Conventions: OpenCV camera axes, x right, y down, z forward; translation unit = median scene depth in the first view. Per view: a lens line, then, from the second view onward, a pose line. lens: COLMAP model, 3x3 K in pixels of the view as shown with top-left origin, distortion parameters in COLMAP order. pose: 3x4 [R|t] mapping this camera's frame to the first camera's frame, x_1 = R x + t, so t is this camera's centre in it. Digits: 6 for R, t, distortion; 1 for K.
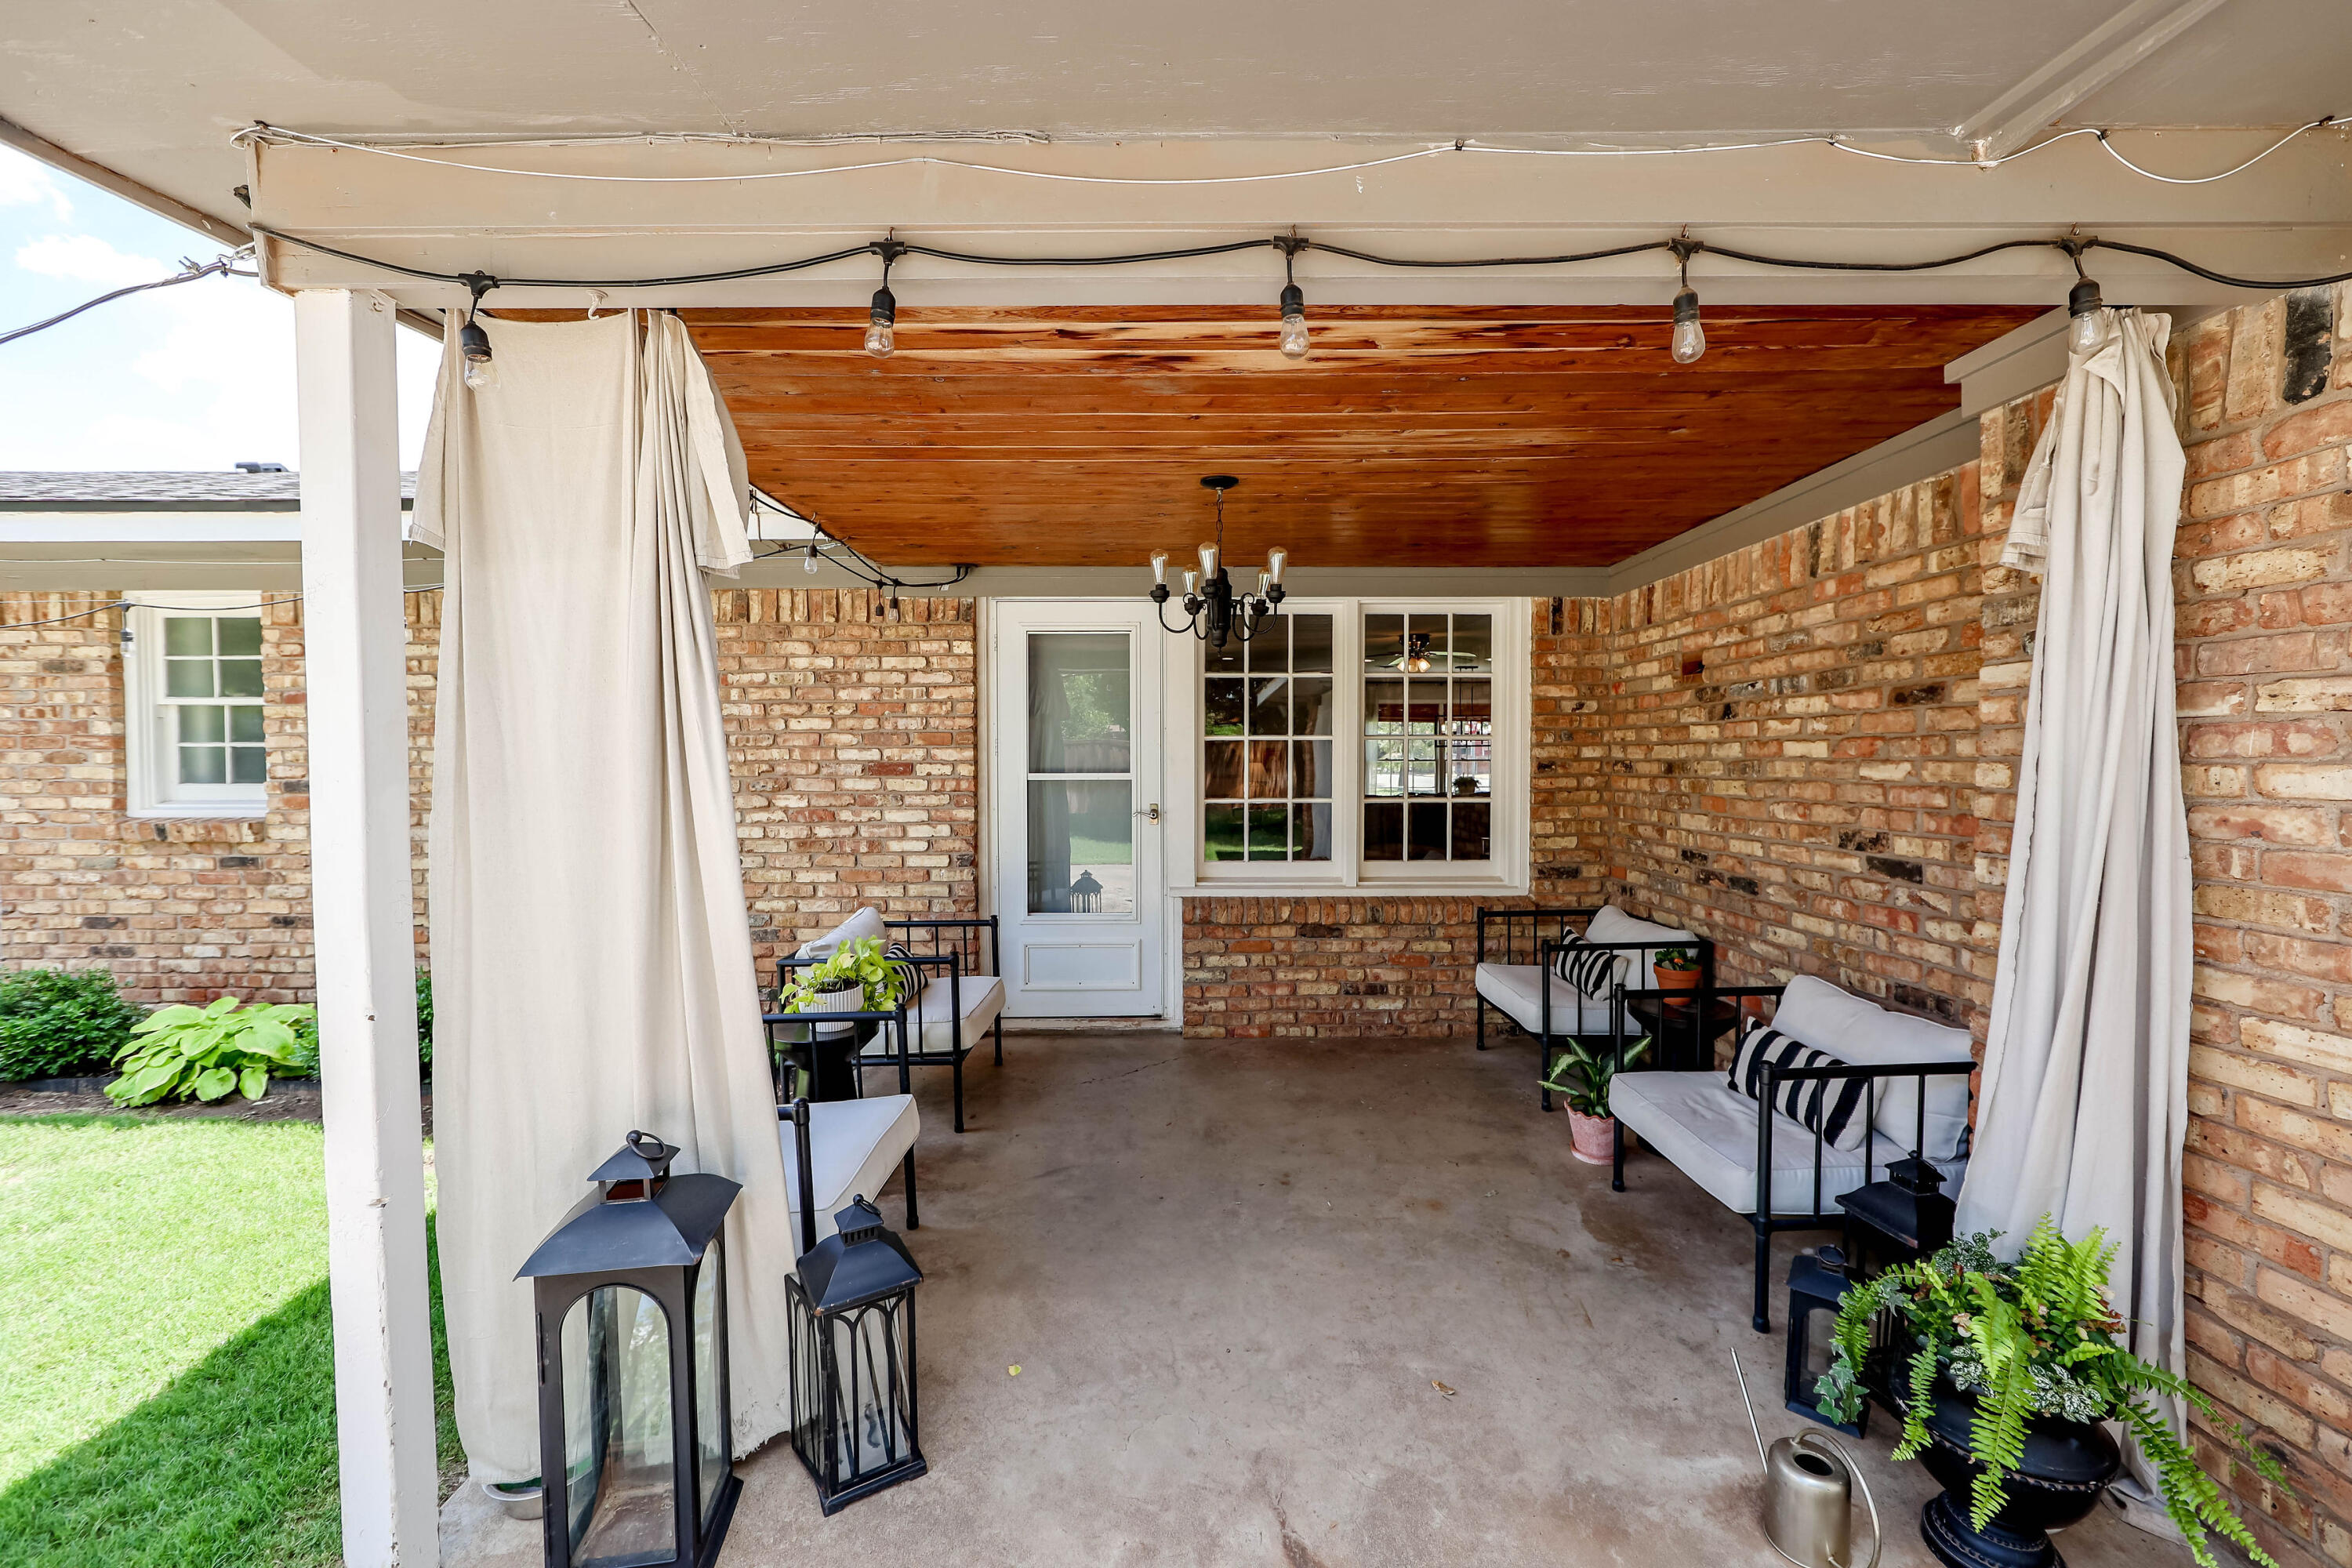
lens RADIAL K [[923.7, 0, 1176.2], [0, 923.7, 785.7], [0, 0, 1]] dist [-0.014269, 0.002672]
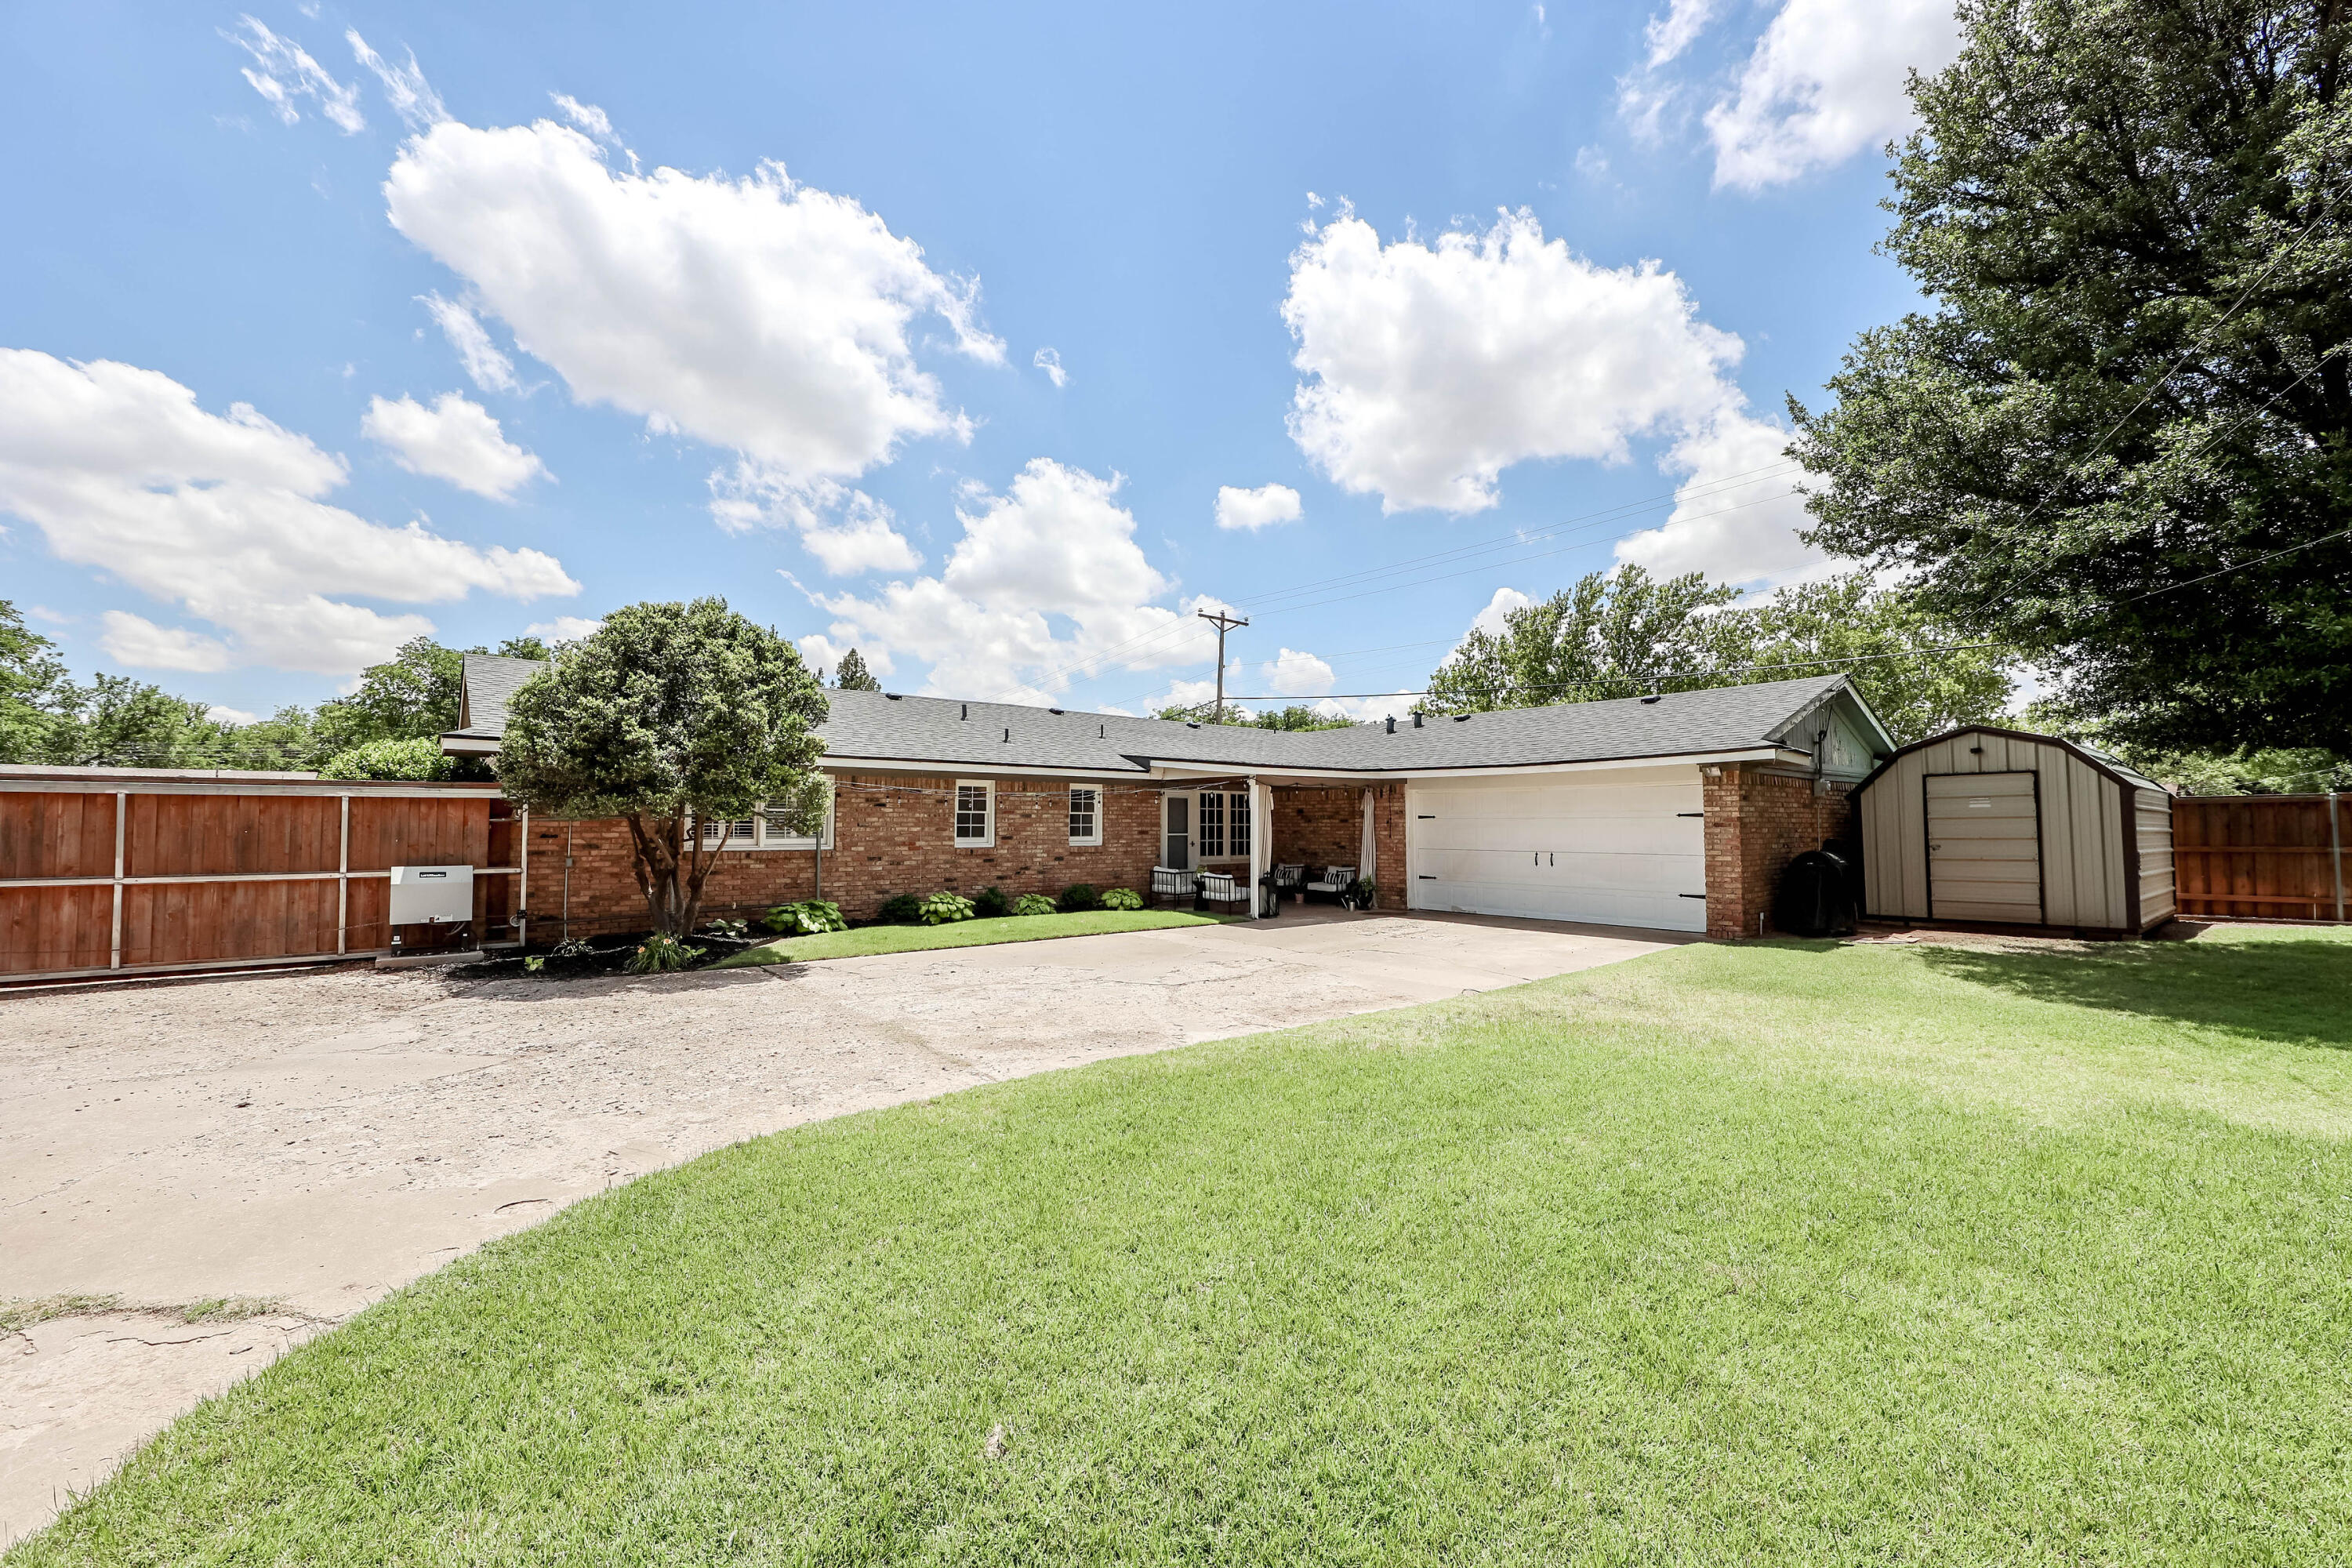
lens RADIAL K [[923.7, 0, 1176.2], [0, 923.7, 785.7], [0, 0, 1]] dist [-0.014269, 0.002672]
pose [[0.781421, 0.030323, 0.623267, -3.508985], [0.014241, 0.997692, -0.066394, 0.060022], [-0.623842, 0.060758, 0.779185, -2.822405]]
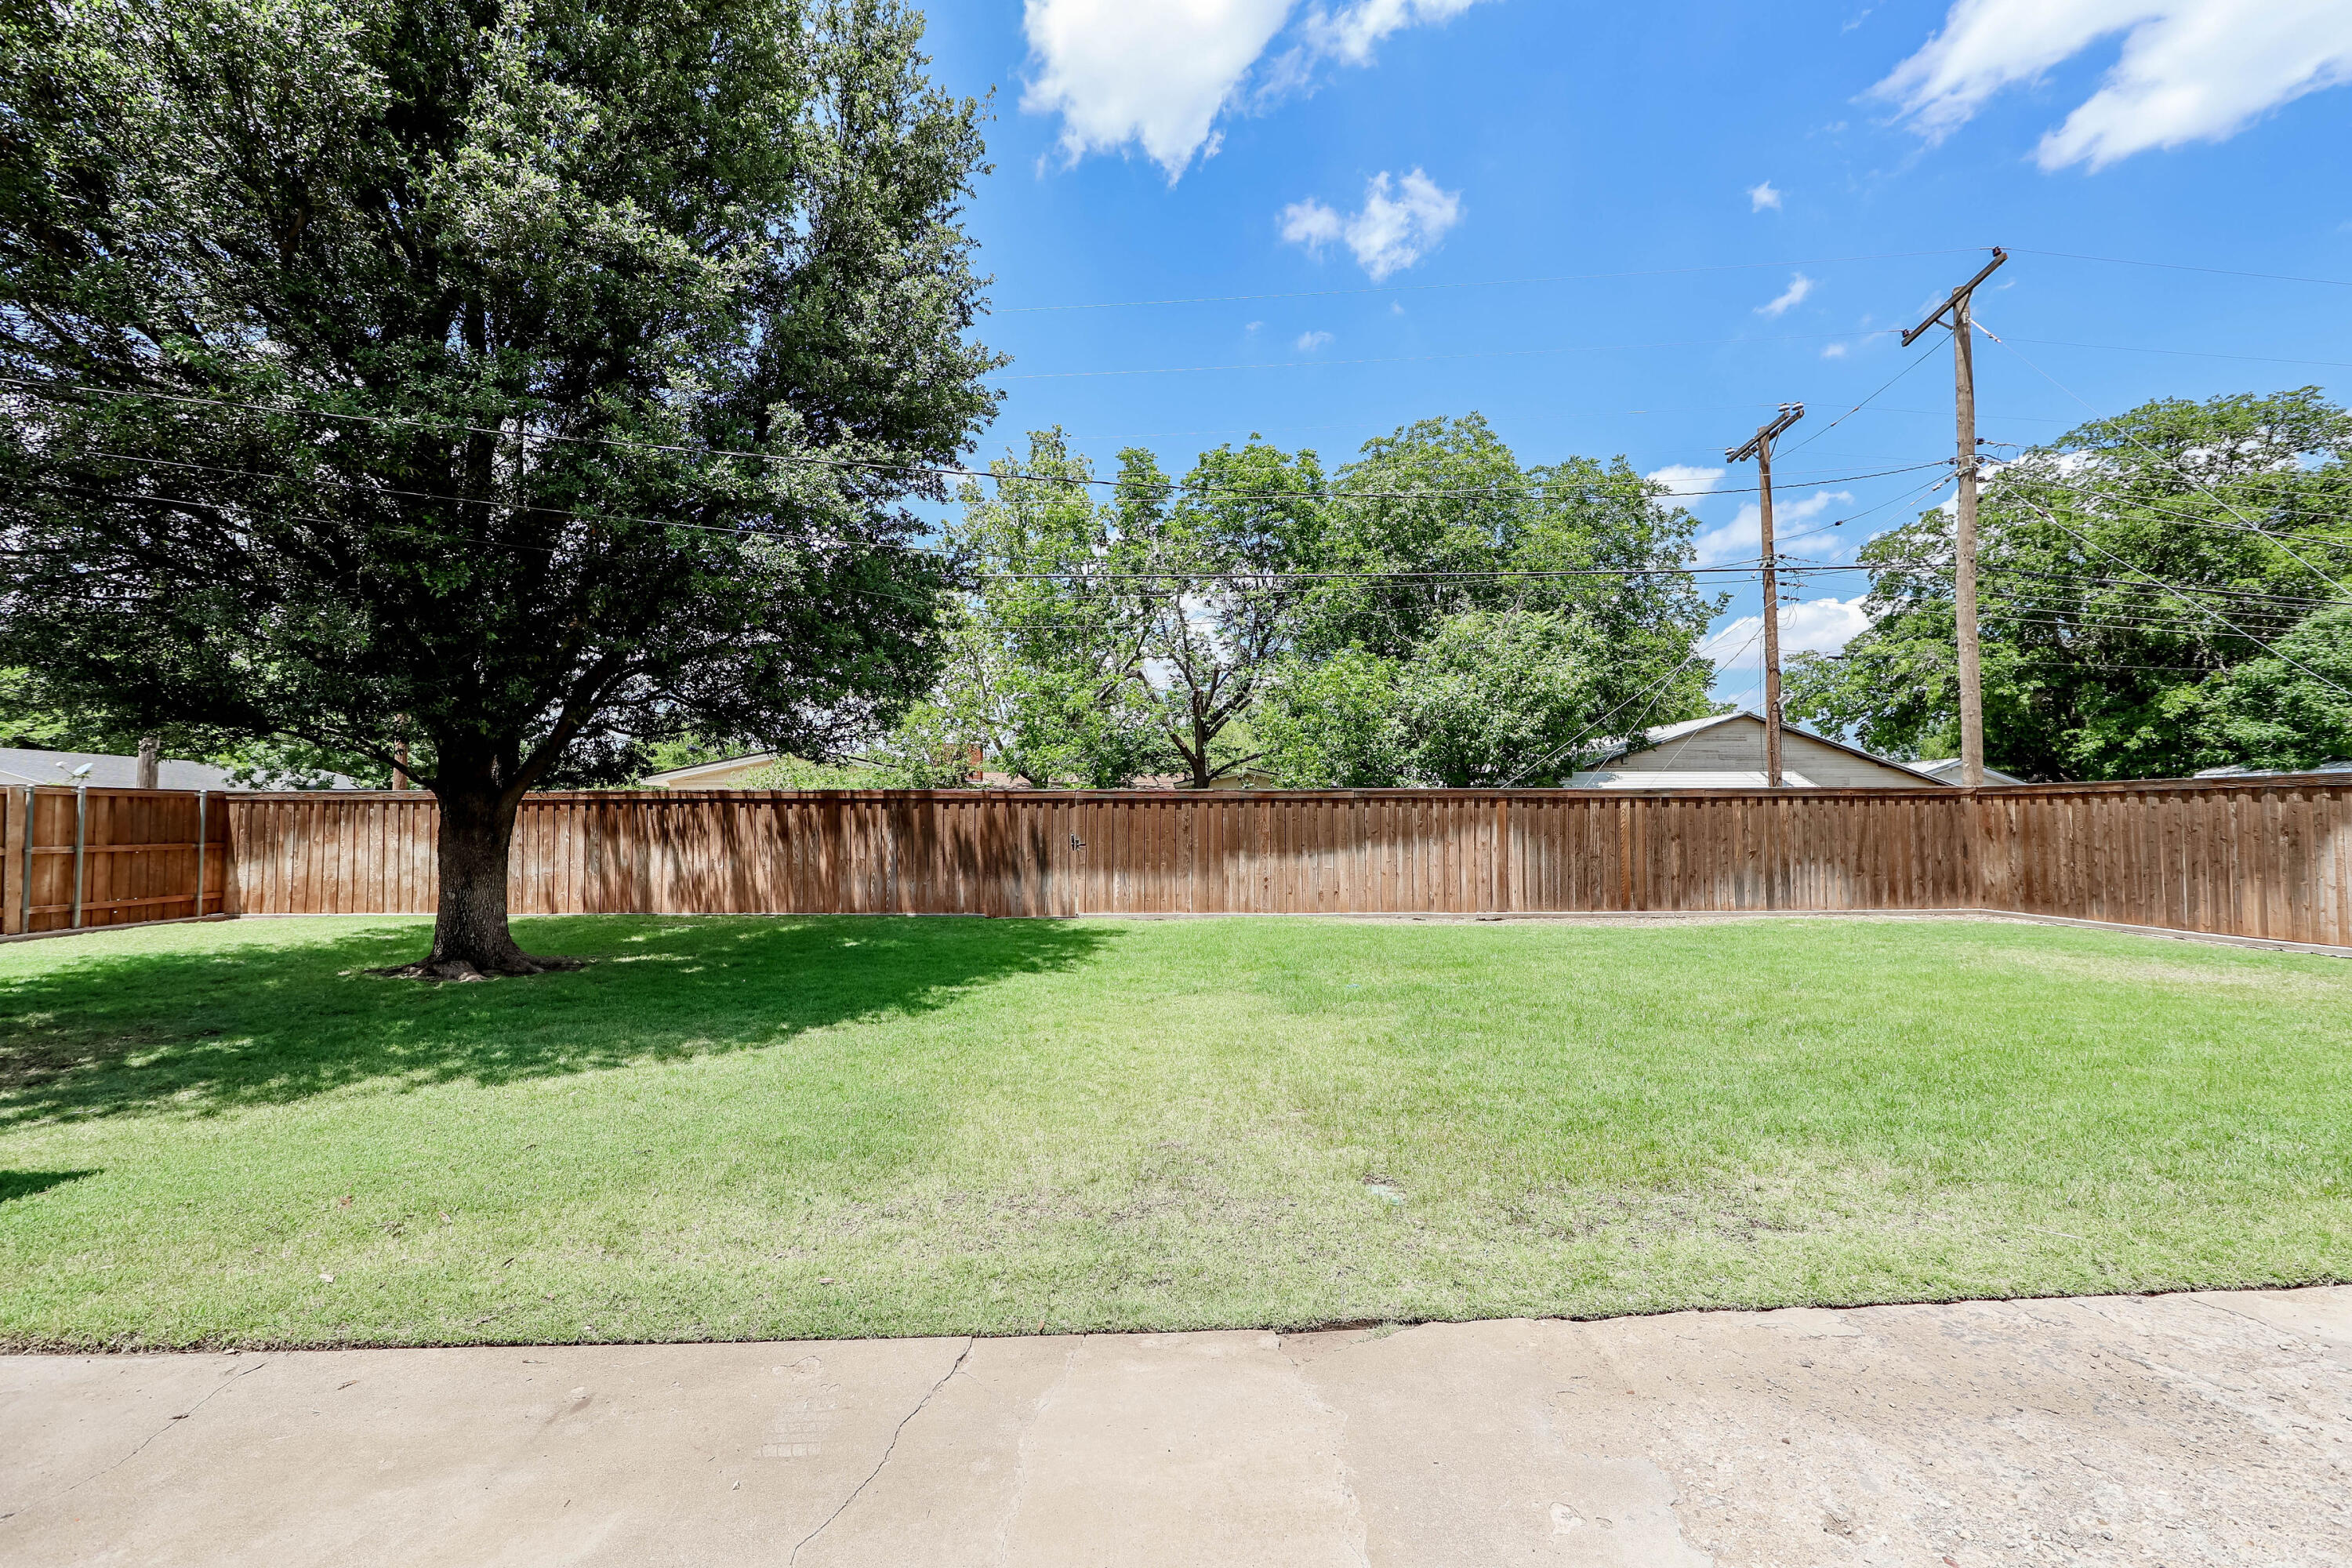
lens RADIAL K [[923.7, 0, 1176.2], [0, 923.7, 785.7], [0, 0, 1]] dist [-0.014269, 0.002672]
pose [[-0.999052, -0.000288, -0.043527, -1.084939], [0.000479, 0.999845, -0.017623, -0.007853], [0.043526, -0.017627, -0.998897, -0.446353]]
